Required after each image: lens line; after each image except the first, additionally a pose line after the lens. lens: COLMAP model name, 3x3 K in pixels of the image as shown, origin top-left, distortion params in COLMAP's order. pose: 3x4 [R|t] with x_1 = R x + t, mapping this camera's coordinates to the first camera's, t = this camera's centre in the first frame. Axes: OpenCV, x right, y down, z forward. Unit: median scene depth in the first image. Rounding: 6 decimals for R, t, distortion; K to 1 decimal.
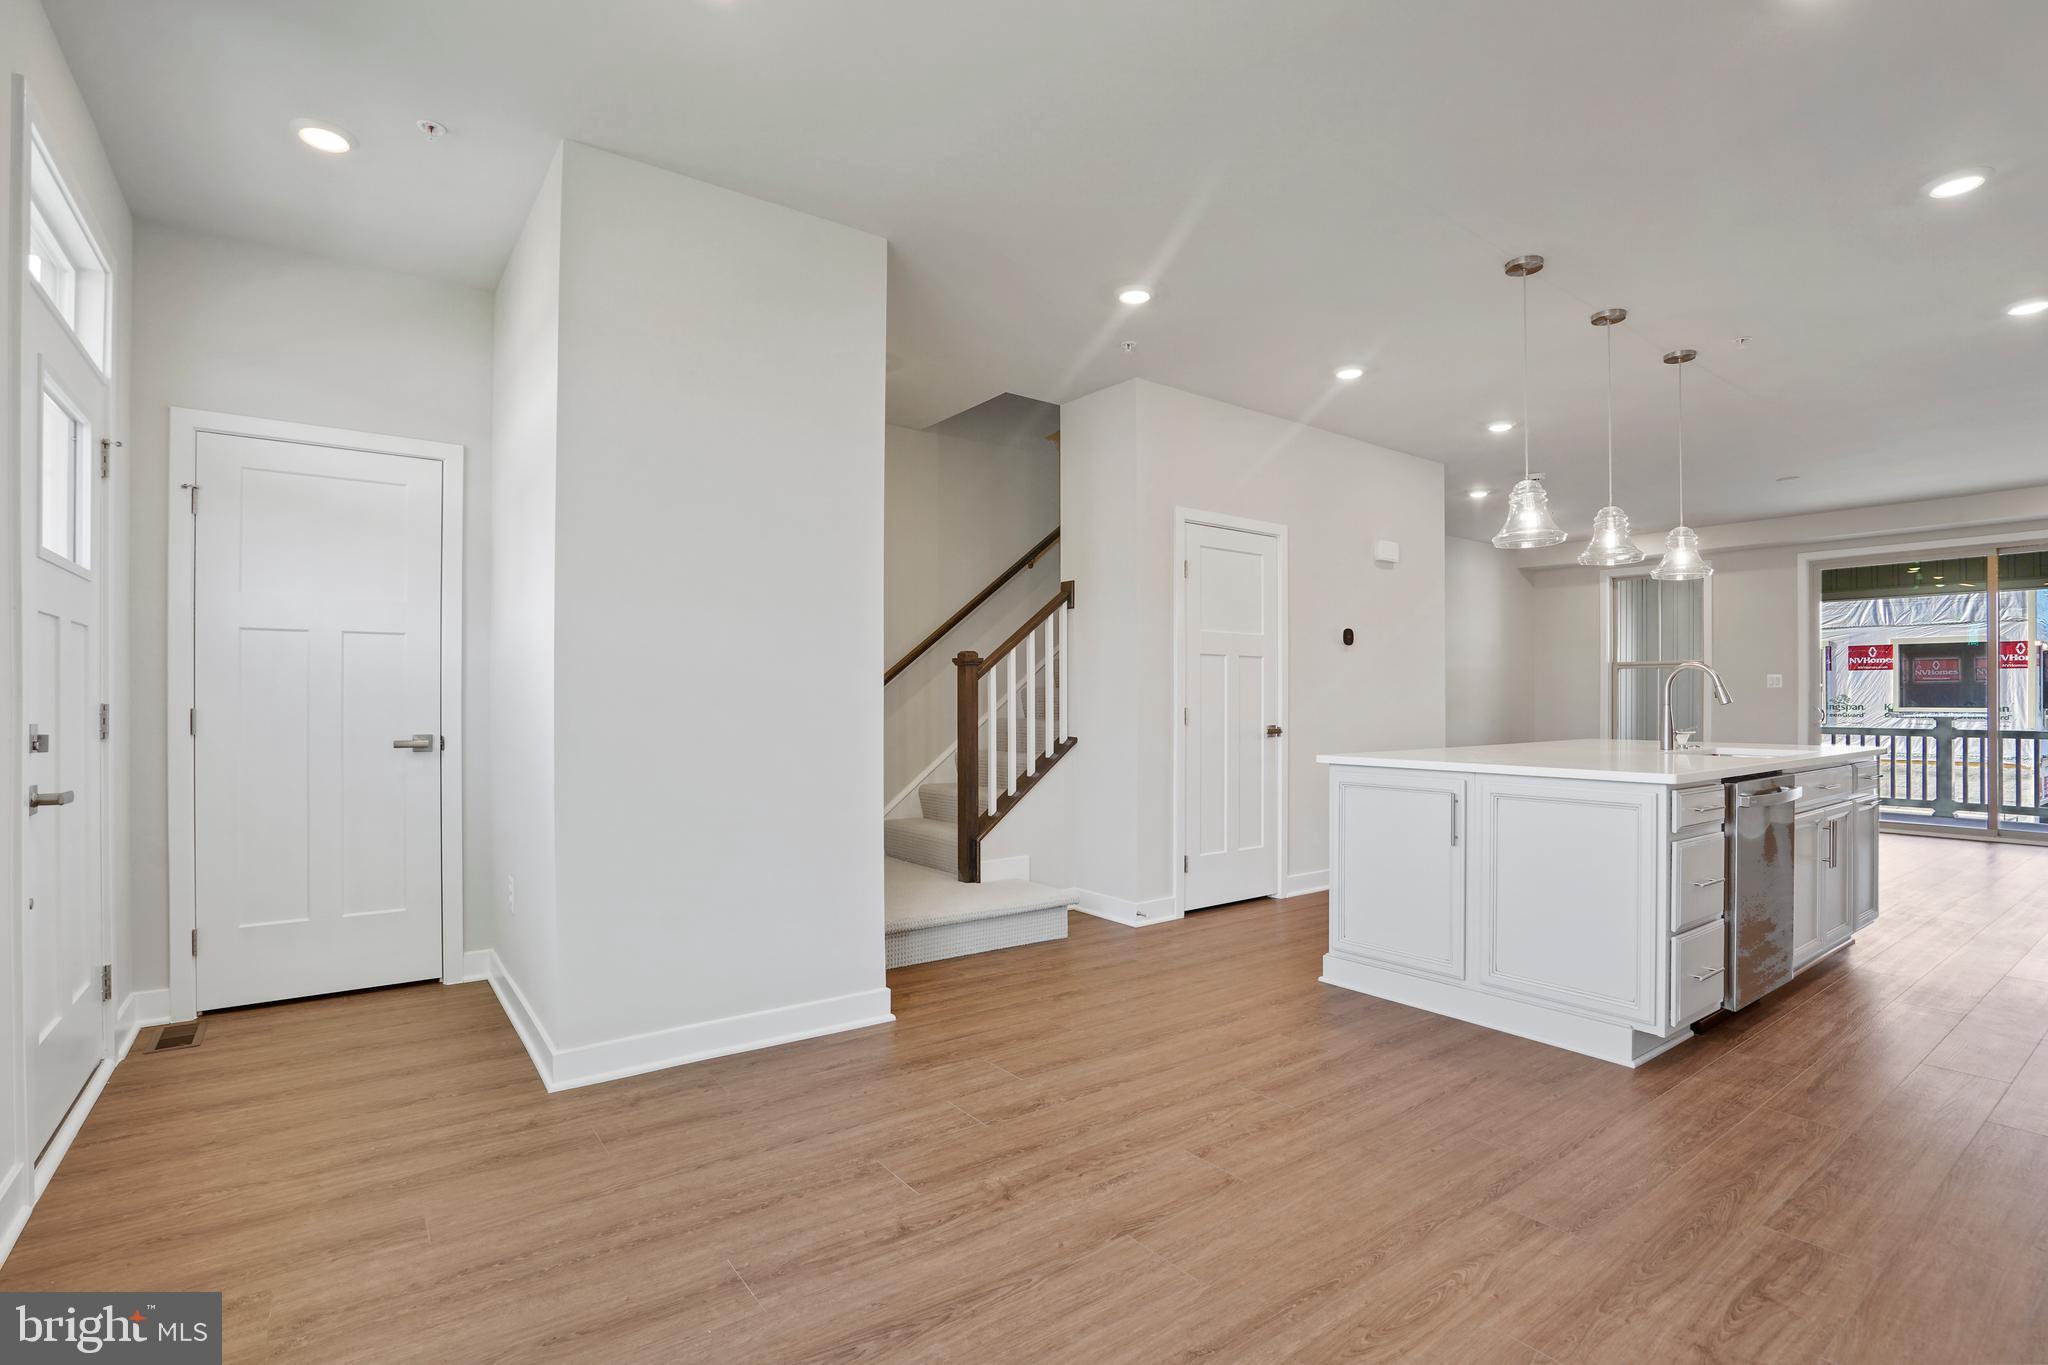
lens RADIAL K [[968.5, 0, 1012.9], [0, 968.5, 700.9], [0, 0, 1]] dist [-0.053198, 0.017844]
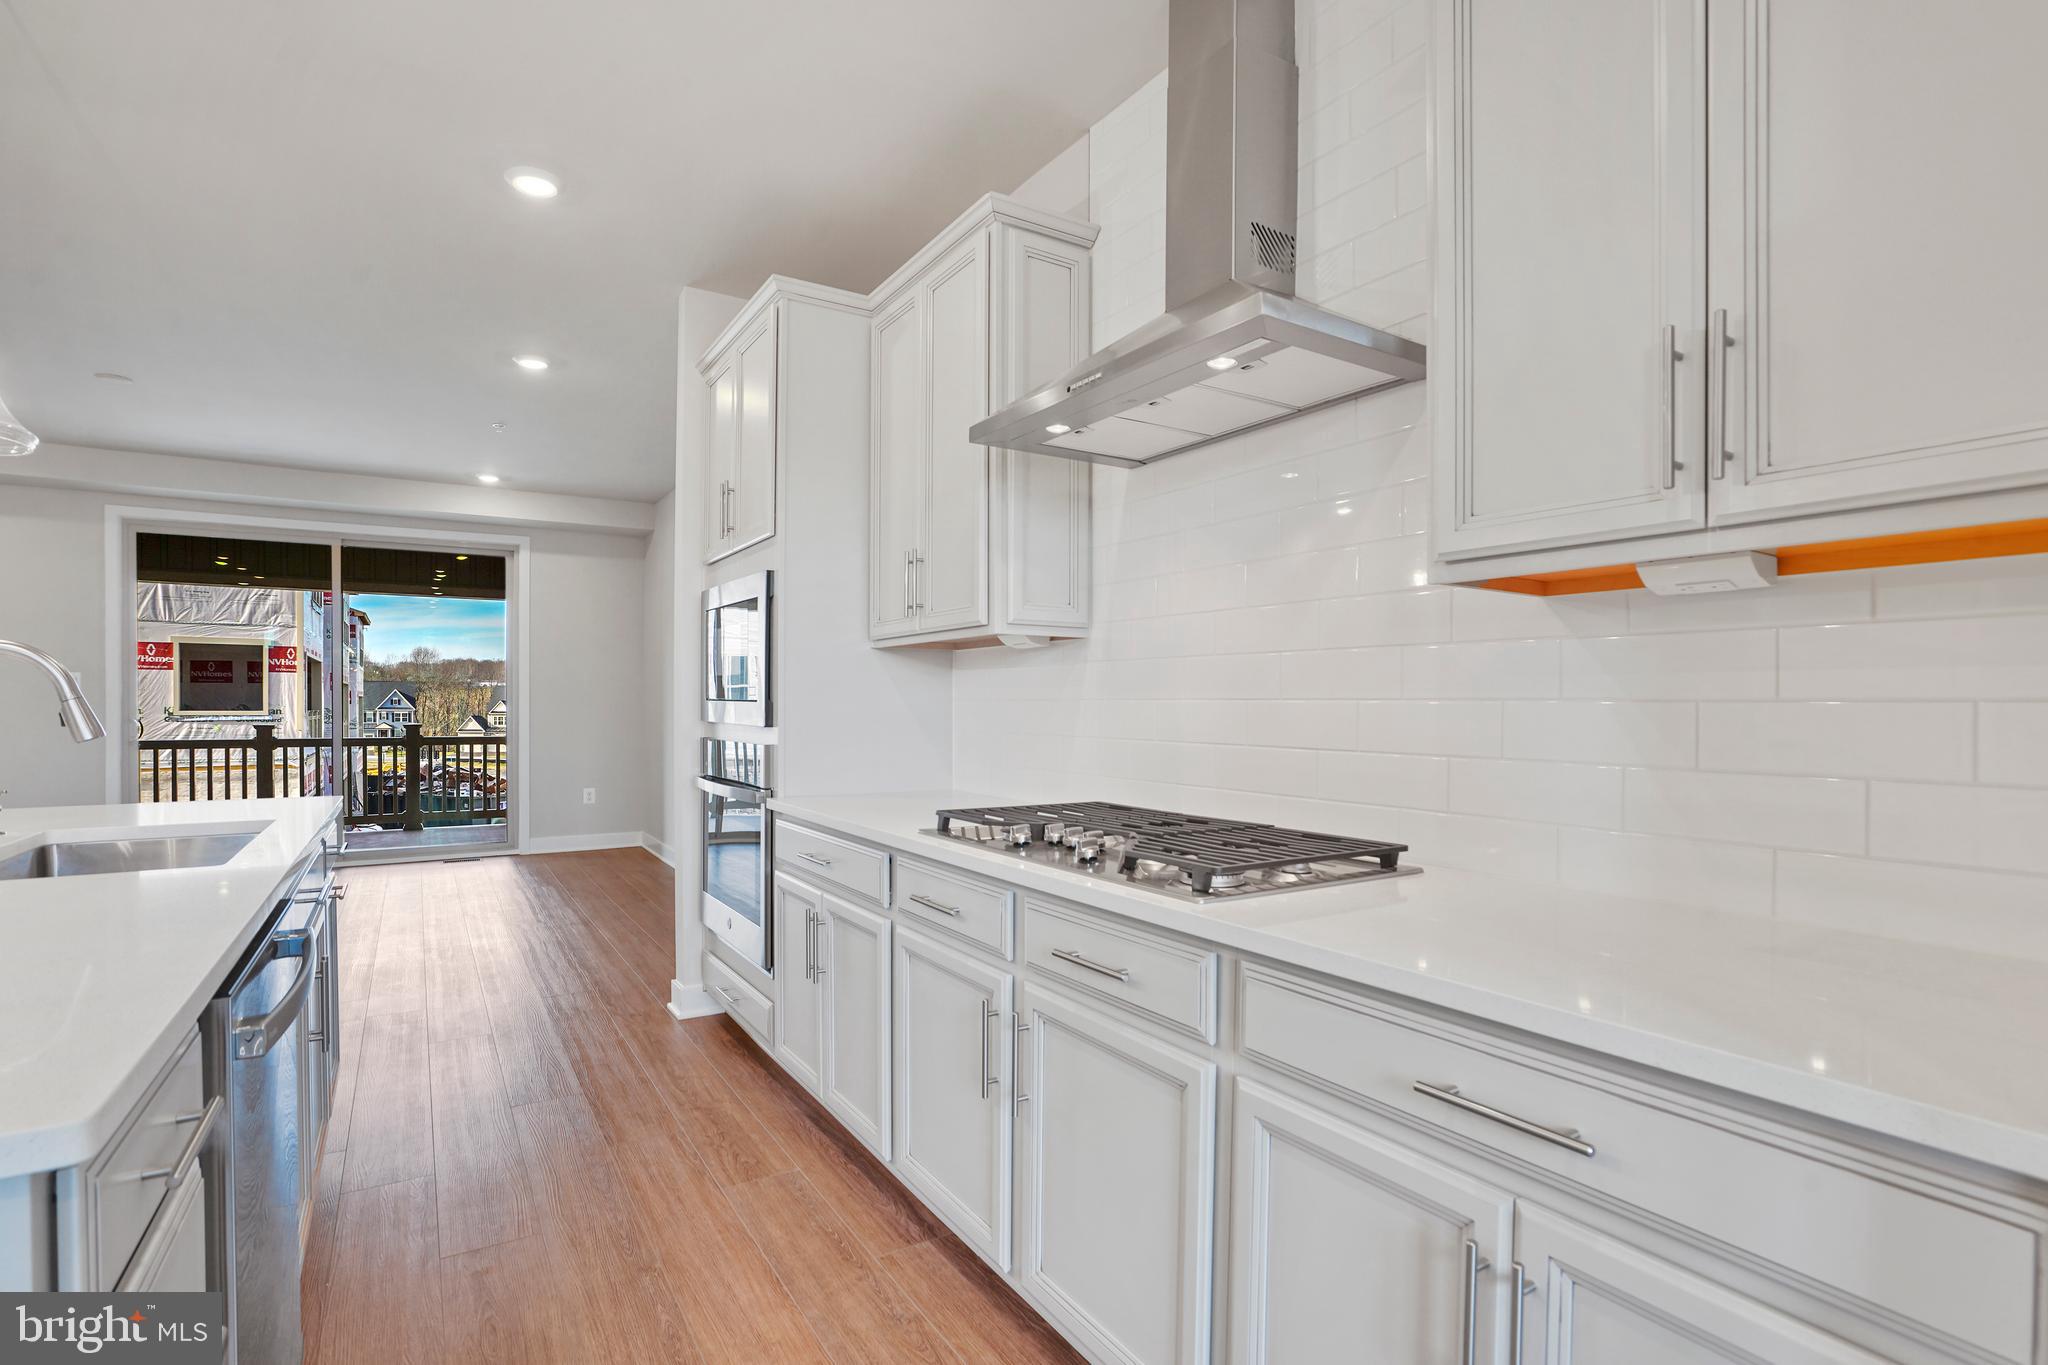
lens RADIAL K [[968.5, 0, 1025.8], [0, 968.5, 705.8], [0, 0, 1]] dist [-0.053198, 0.017844]
pose [[0.061006, -0.006086, 0.998119, 0.279660], [0.001106, 0.999981, 0.006030, -0.011795], [-0.998137, 0.000737, 0.061012, 0.429669]]
